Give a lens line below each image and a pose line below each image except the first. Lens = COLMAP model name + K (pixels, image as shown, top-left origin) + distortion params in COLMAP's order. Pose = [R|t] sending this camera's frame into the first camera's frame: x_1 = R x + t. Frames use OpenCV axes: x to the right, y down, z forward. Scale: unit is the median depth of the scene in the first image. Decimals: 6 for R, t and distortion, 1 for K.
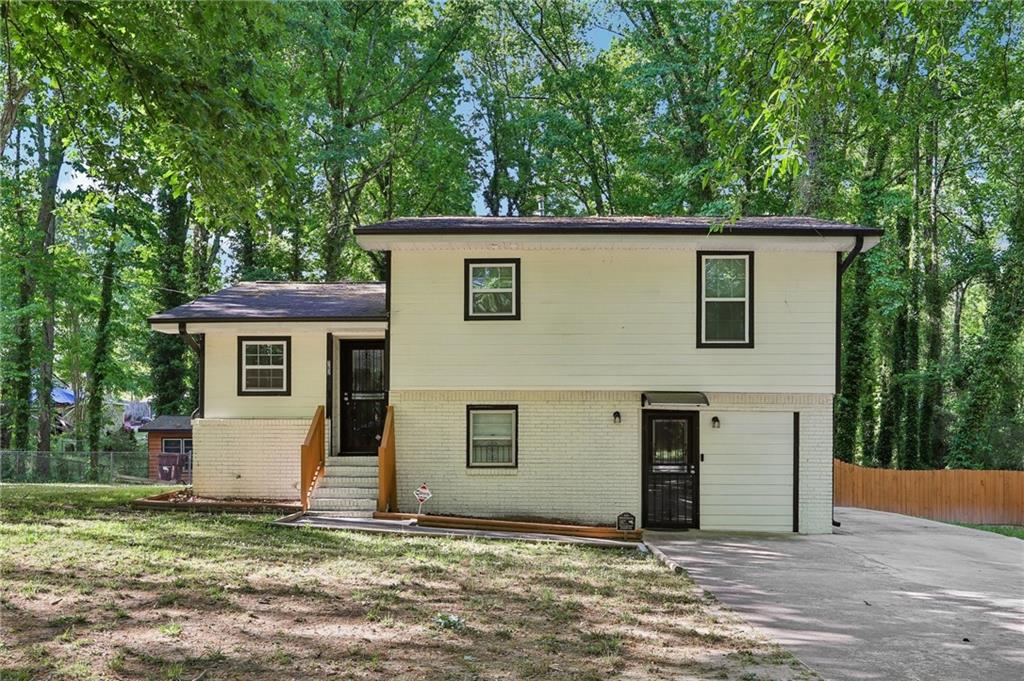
lens RADIAL K [[823.4, 0, 515.7], [0, 823.4, 382.1], [0, 0, 1]] dist [0.007693, 0.001438]
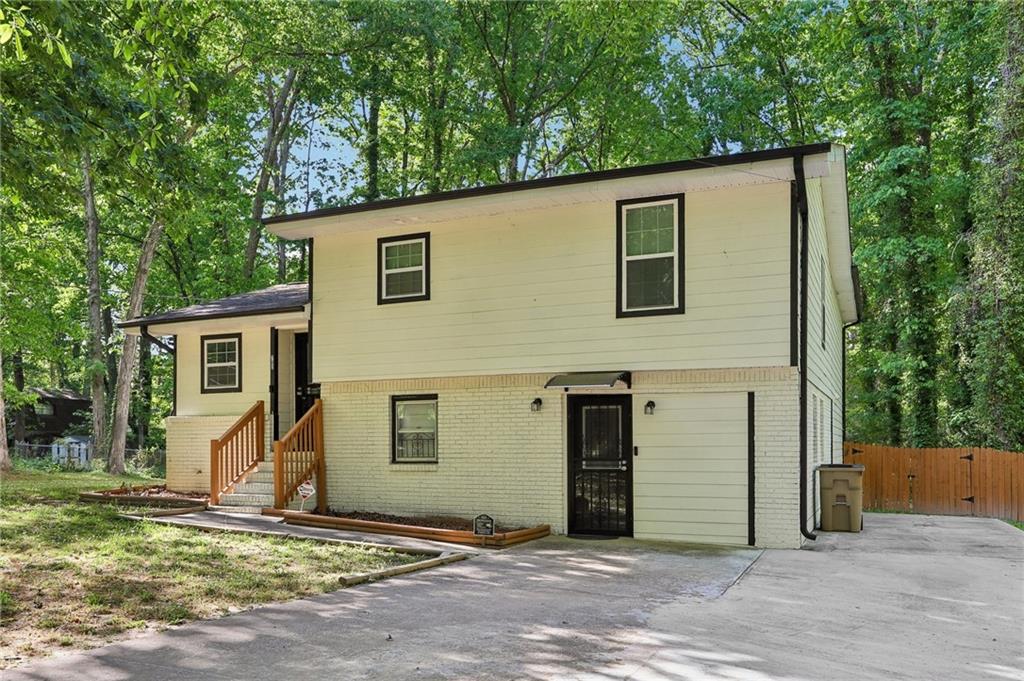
lens RADIAL K [[823.4, 0, 515.7], [0, 823.4, 382.1], [0, 0, 1]] dist [0.007693, 0.001438]
pose [[0.930617, -0.035897, -0.364229, 0.416214], [0.034138, 0.999354, -0.011271, 0.028194], [0.364398, -0.001945, 0.931241, 0.189596]]
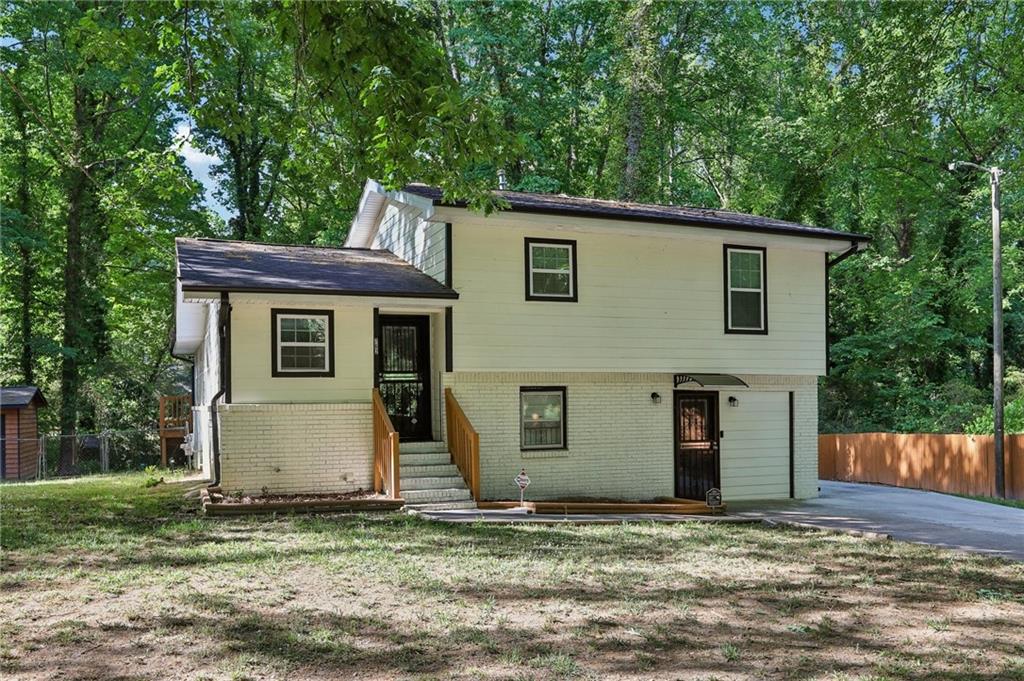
lens RADIAL K [[869.9, 0, 512.0], [0, 869.9, 340.5], [0, 0, 1]] dist [-0.005844, -0.001171]
pose [[0.916720, 0.016191, 0.399203, -0.485986], [-0.014830, 0.999869, -0.006498, -0.020315], [-0.399256, 0.000037, 0.916840, 0.059363]]
